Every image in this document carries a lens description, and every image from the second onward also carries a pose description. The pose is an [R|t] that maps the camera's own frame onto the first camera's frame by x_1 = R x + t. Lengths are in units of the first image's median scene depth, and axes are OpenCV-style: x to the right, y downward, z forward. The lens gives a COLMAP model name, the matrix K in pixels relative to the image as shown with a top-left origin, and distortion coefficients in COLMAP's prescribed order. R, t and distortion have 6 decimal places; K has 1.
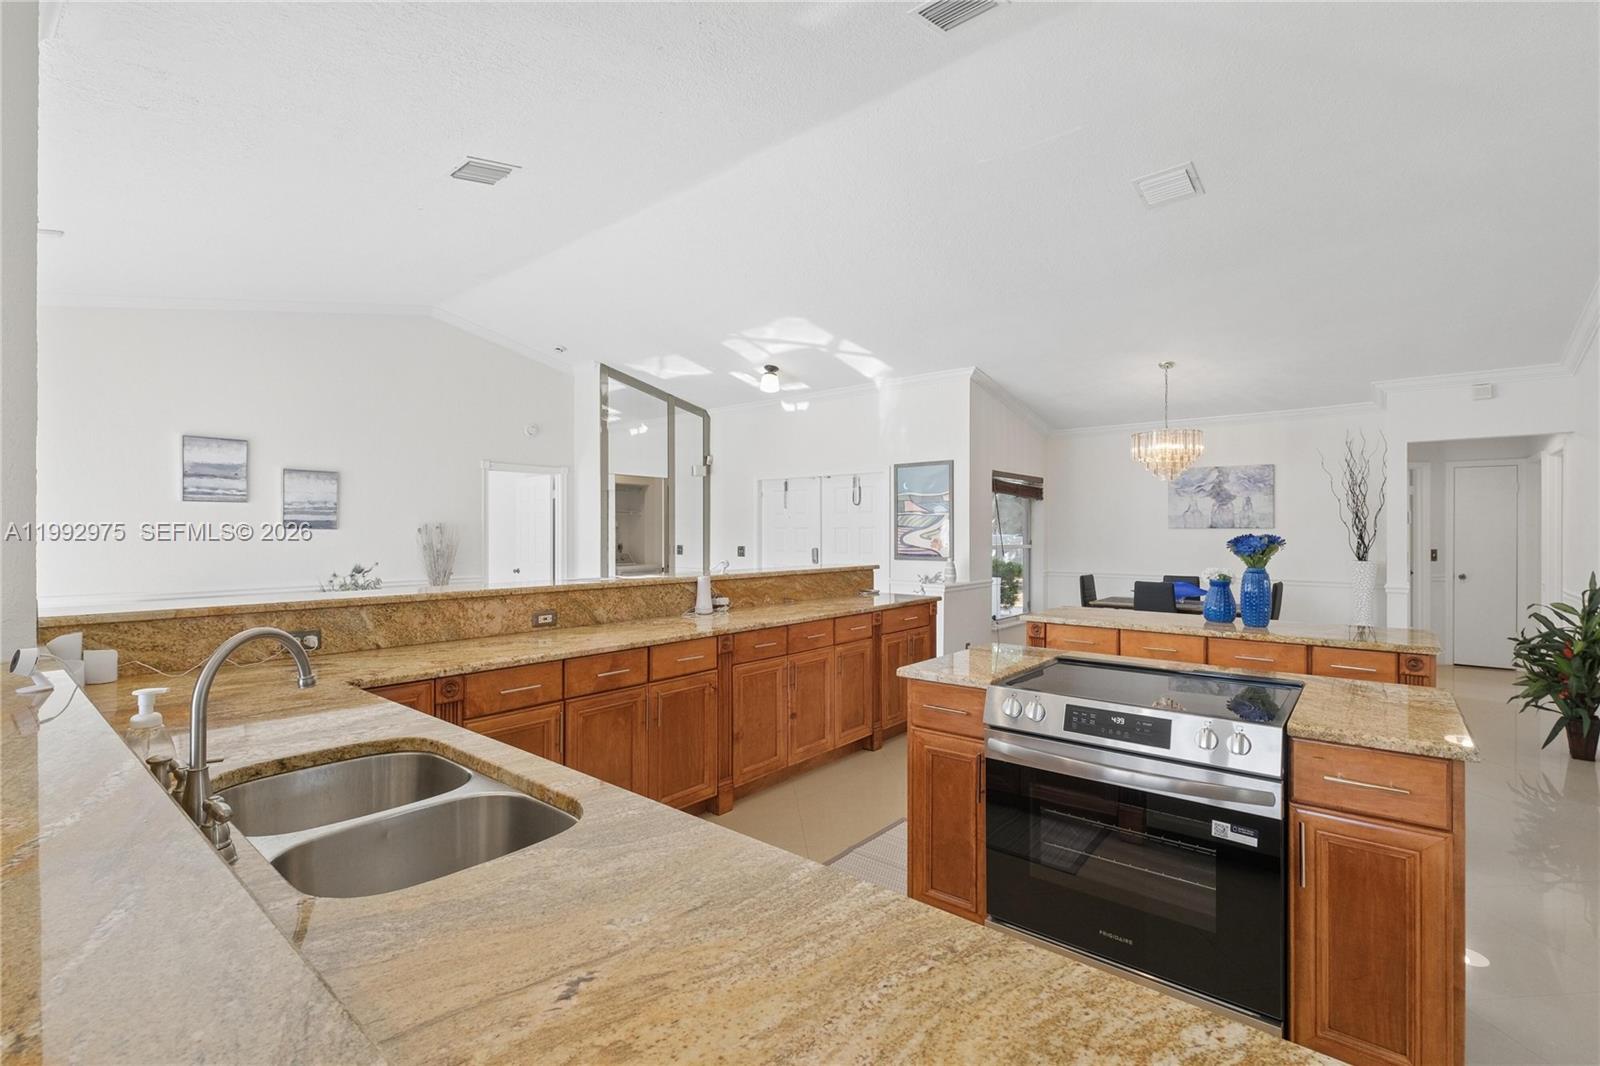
lens RADIAL K [[711.6, 0, 810.5], [0, 711.6, 521.9], [0, 0, 1]] dist [-0.000338, -0.000047]
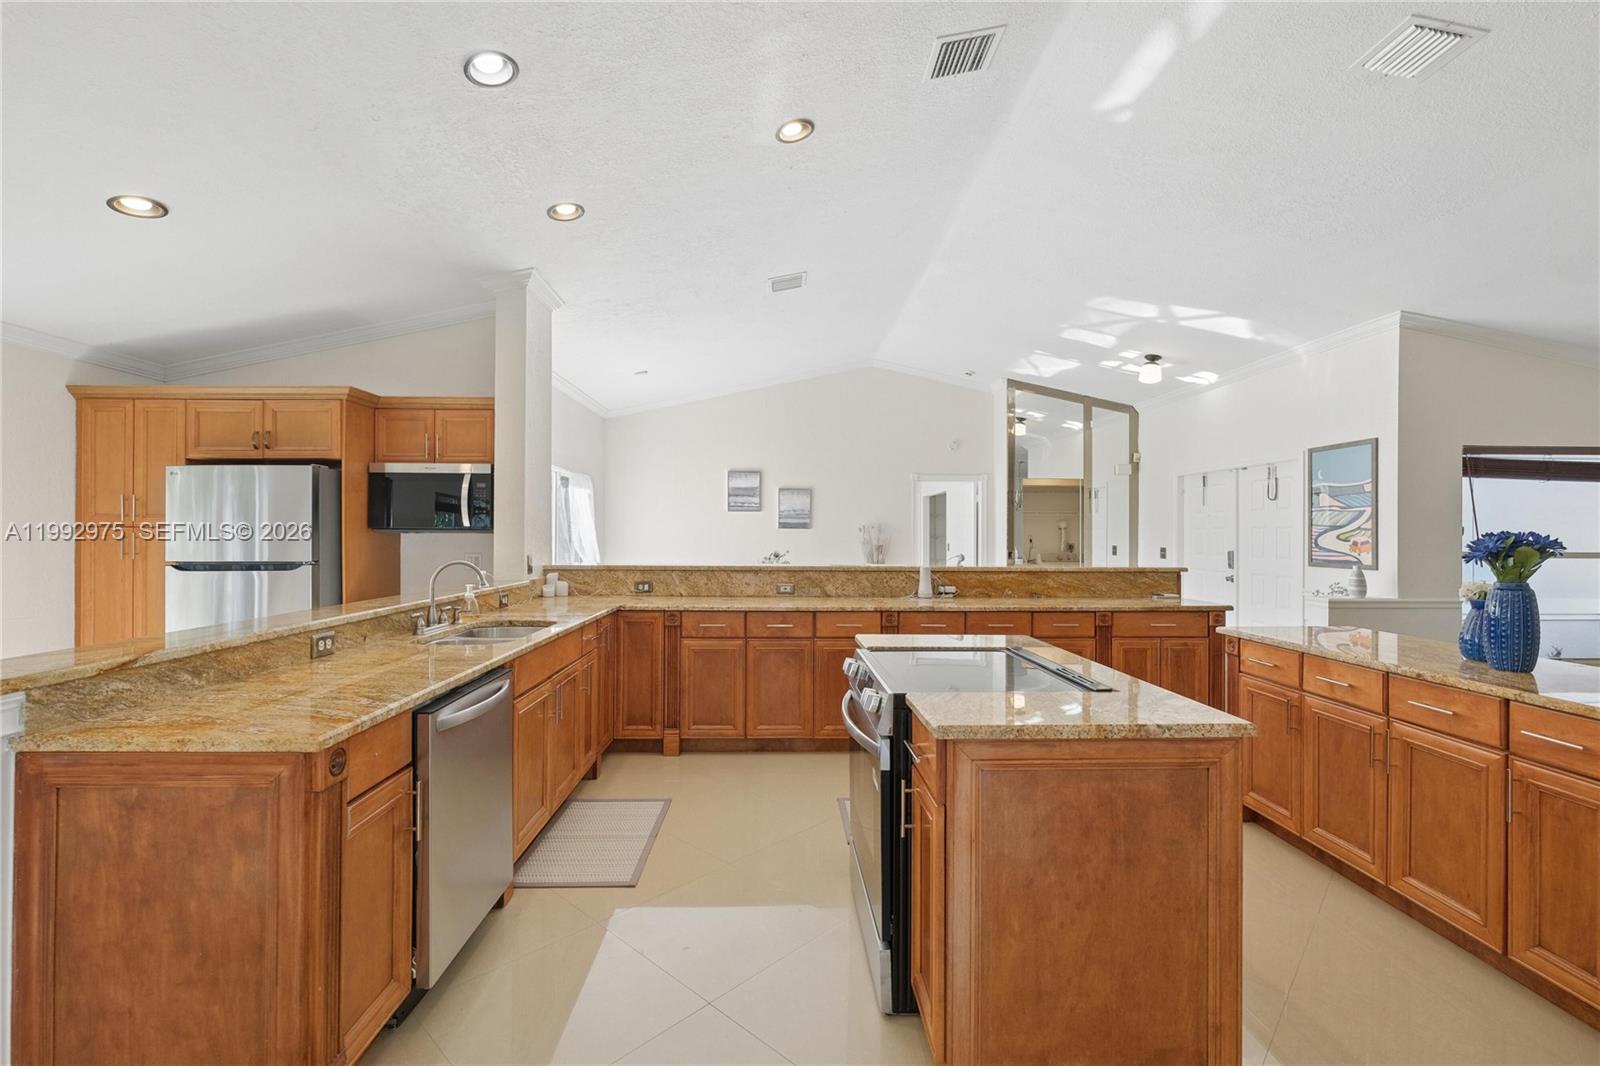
lens RADIAL K [[709.5, 0, 796.4], [0, 709.5, 528.6], [0, 0, 1]] dist [-0.000433, 0.000325]
pose [[0.658063, -0.000450, -0.752963, 0.381250], [0.005222, 0.999979, 0.003966, 0.004182], [0.752945, -0.006542, 0.658051, 0.034240]]
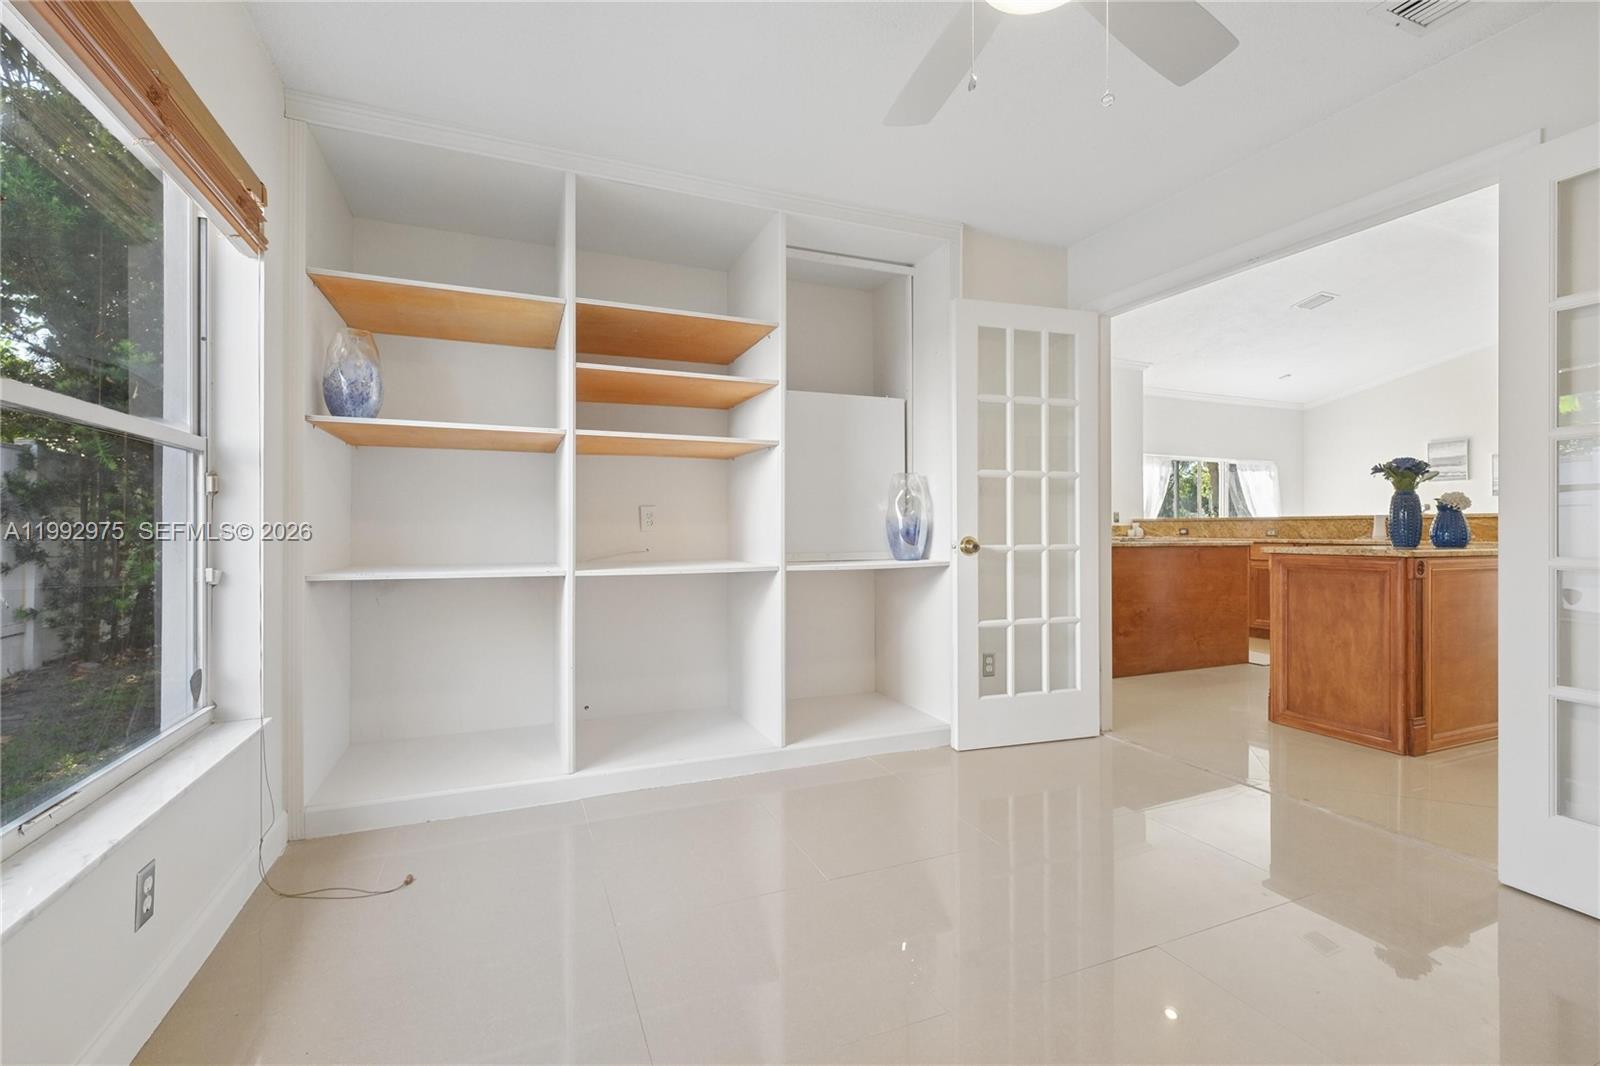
lens RADIAL K [[709.5, 0, 796.4], [0, 709.5, 528.6], [0, 0, 1]] dist [-0.000433, 0.000325]
pose [[-0.468205, -0.002747, -0.883616, 1.089777], [0.009787, 0.999918, -0.008295, 0.067078], [0.883566, -0.012532, -0.468139, 0.389285]]
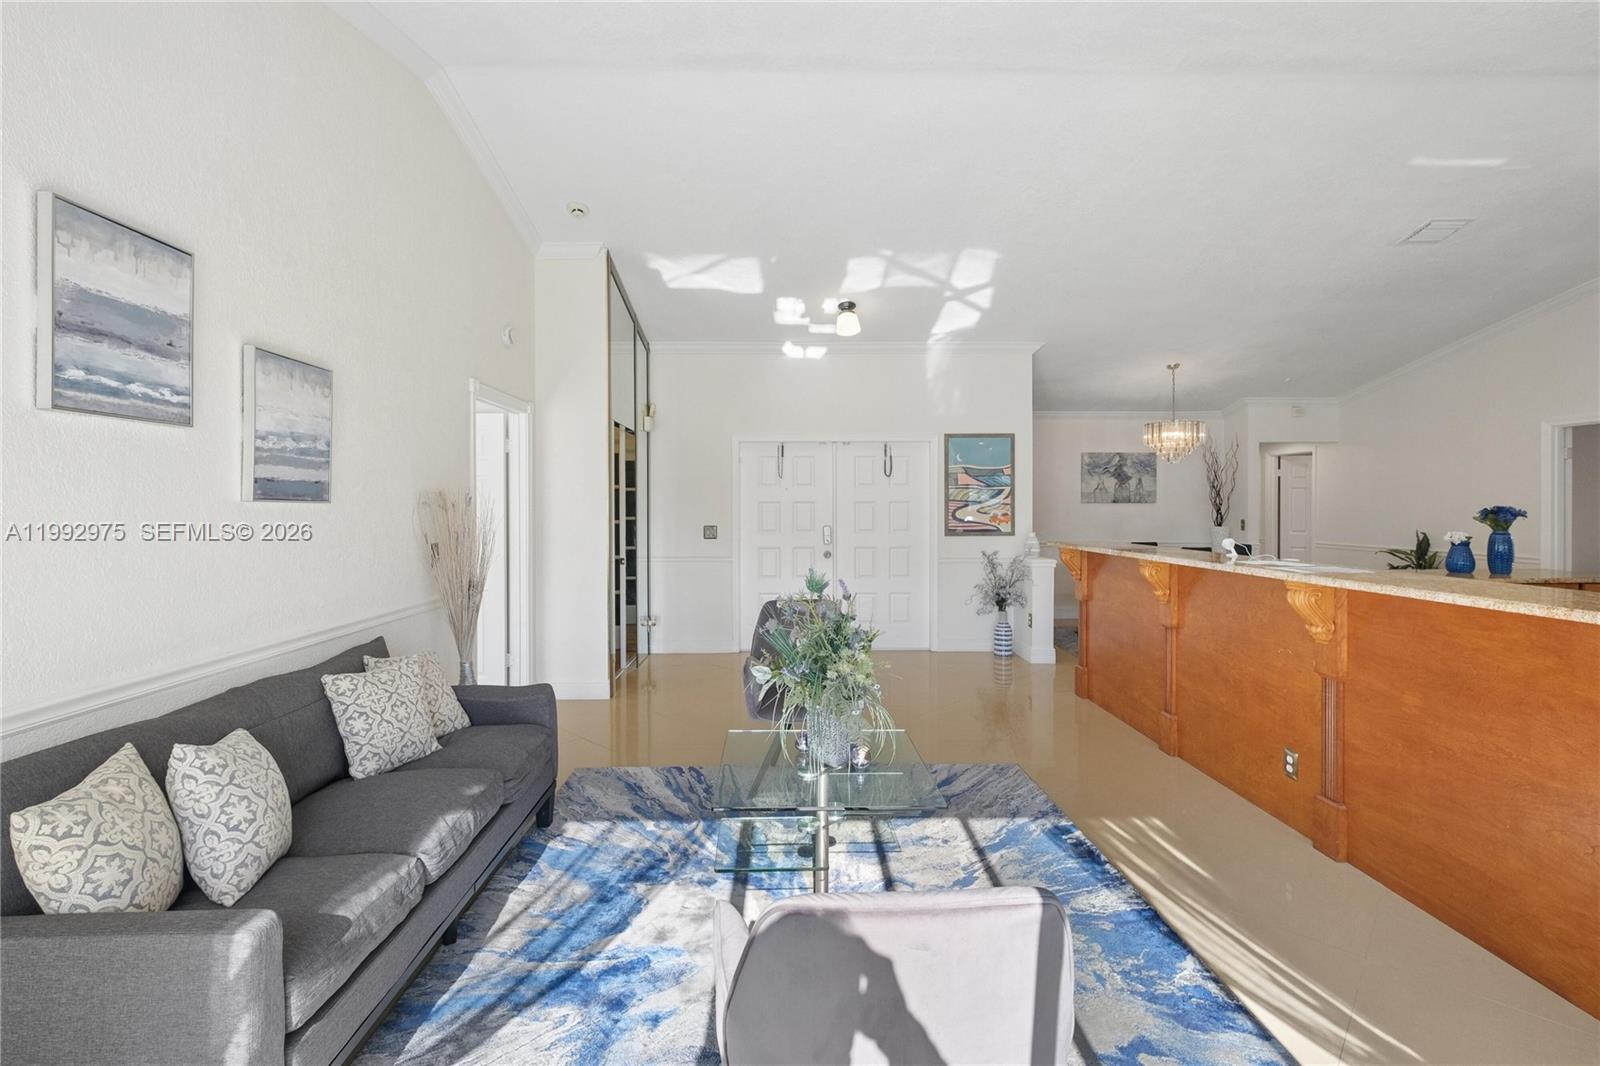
lens RADIAL K [[717.9, 0, 800.0], [0, 717.9, 533.0], [0, 0, 1]] dist [0.000392, 0.000102]
pose [[0.755116, -0.025961, 0.655077, -0.710903], [-0.006388, 0.998877, 0.046949, 0.006550], [-0.655560, -0.039636, 0.754102, 0.464002]]
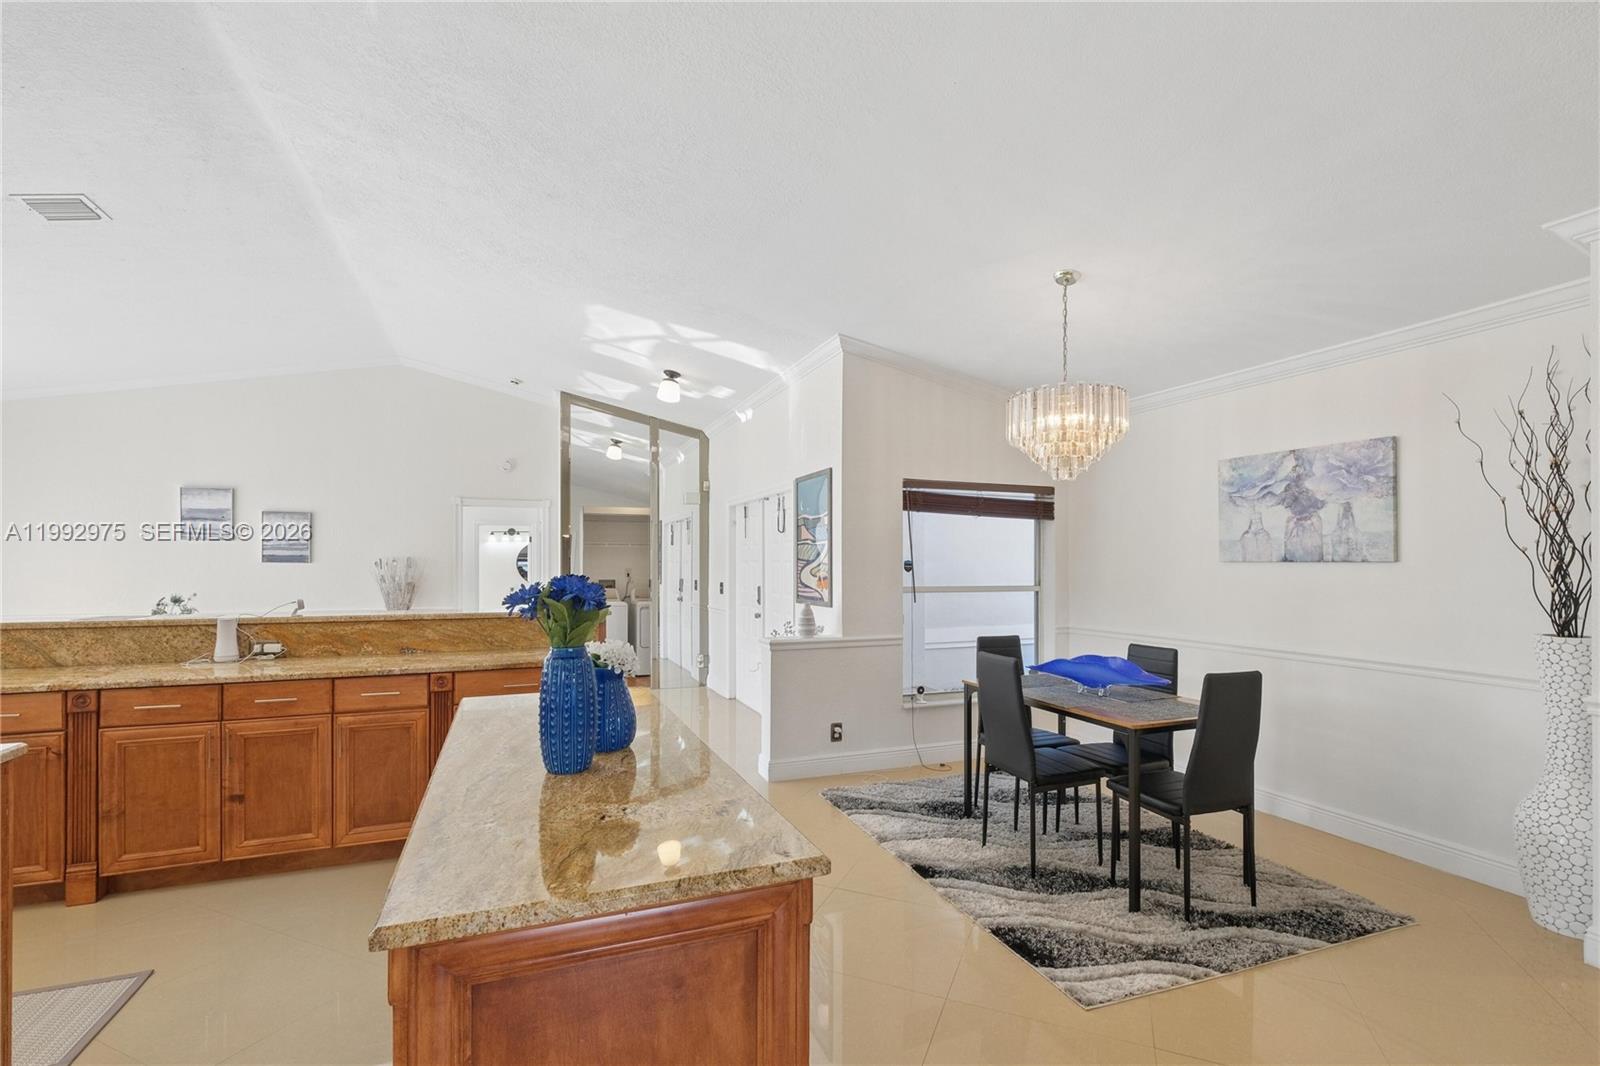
lens RADIAL K [[717.7, 0, 801.5], [0, 717.7, 557.5], [0, 0, 1]] dist [-0.002055, -0.000042]
pose [[0.875308, -0.002942, -0.483557, 0.552866], [0.004669, 0.999986, 0.002368, 0.002563], [0.483544, -0.004331, 0.875310, 0.364422]]
